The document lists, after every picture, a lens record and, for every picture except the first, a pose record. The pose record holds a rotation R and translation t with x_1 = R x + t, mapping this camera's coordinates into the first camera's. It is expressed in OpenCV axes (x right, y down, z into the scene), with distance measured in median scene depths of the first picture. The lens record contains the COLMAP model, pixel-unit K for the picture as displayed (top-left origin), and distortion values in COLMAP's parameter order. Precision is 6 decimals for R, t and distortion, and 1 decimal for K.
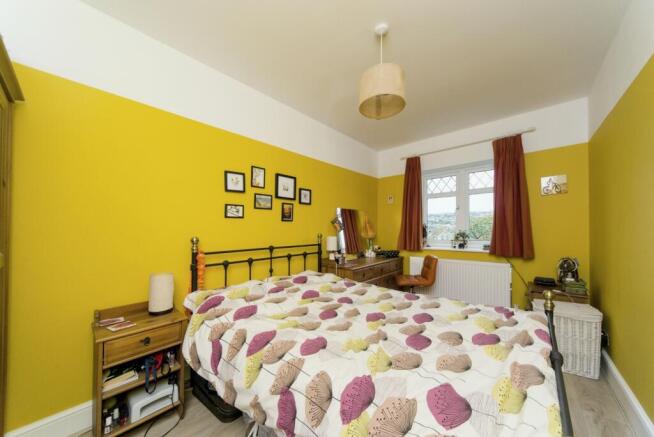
lens RADIAL K [[223.7, 0, 329.2], [0, 223.7, 227.0], [0, 0, 1]] dist [0.000155, 0.000149]
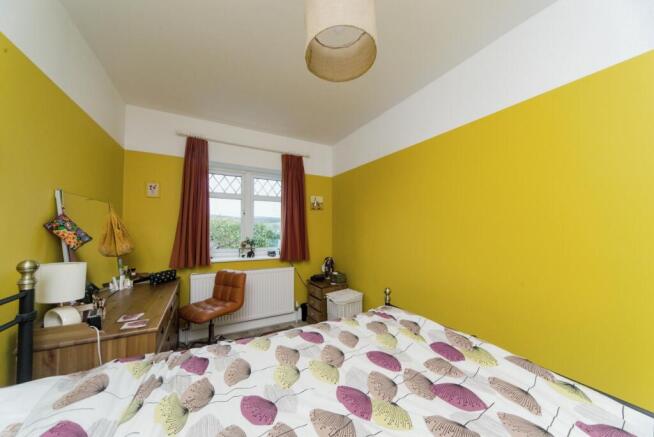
lens RADIAL K [[223.7, 0, 325.7], [0, 223.7, 225.4], [0, 0, 1]] dist [0.000155, 0.000149]
pose [[0.351102, 0.025080, 0.936001, -0.174583], [-0.016077, 0.999655, -0.020755, -0.022274], [-0.936199, -0.007762, 0.351384, 0.391191]]
